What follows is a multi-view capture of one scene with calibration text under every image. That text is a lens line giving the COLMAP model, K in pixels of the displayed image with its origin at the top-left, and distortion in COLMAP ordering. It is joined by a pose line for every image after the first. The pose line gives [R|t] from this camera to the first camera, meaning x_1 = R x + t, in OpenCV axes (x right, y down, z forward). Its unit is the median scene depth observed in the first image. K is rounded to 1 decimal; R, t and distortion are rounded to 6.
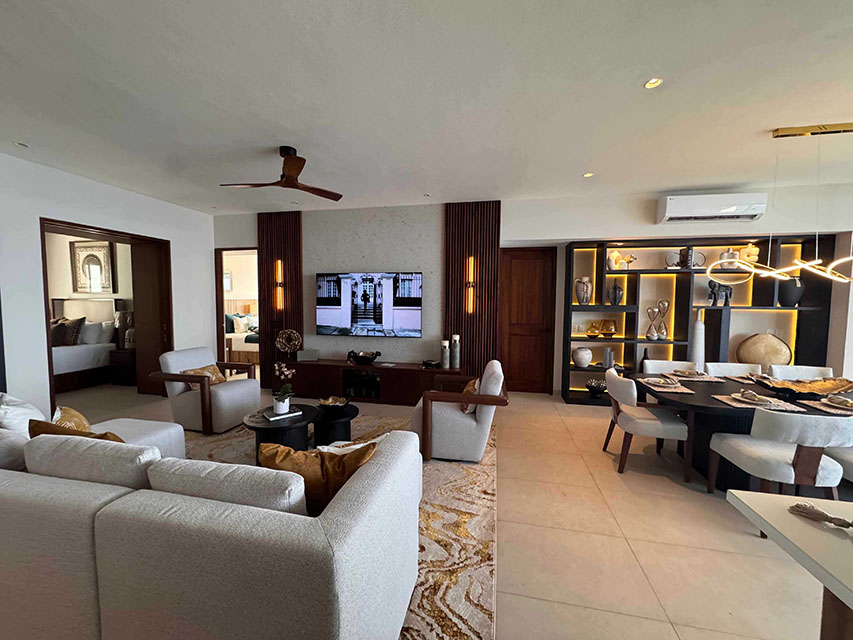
lens RADIAL K [[338.2, 0, 427.4], [0, 338.2, 320.8], [0, 0, 1]] dist [0.003813, 0.000036]
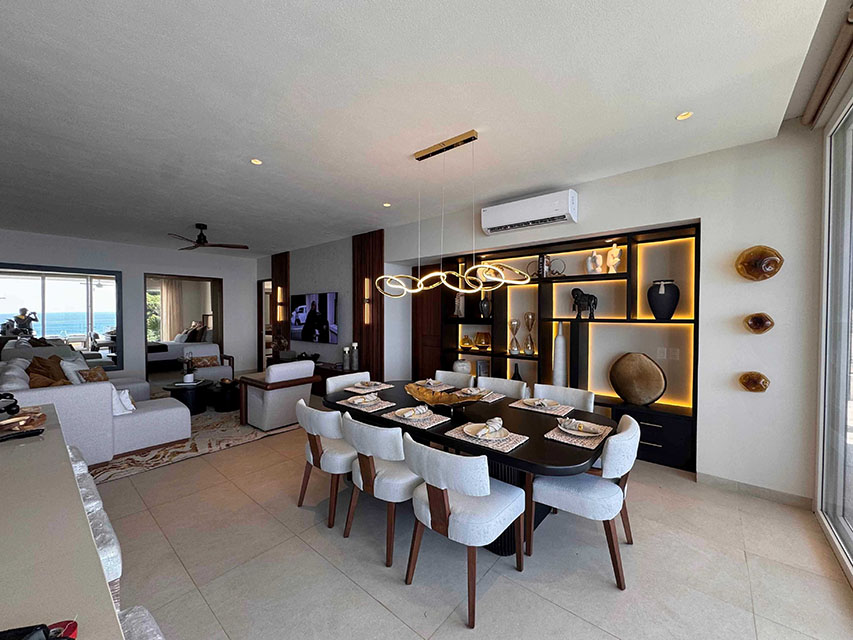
lens RADIAL K [[338.2, 0, 424.4], [0, 338.2, 319.0], [0, 0, 1]] dist [0.003813, 0.000036]
pose [[0.878013, 0.001118, -0.478636, 0.910144], [-0.024955, 0.998744, -0.043445, 0.004666], [0.477986, 0.050090, 0.876938, 0.054052]]
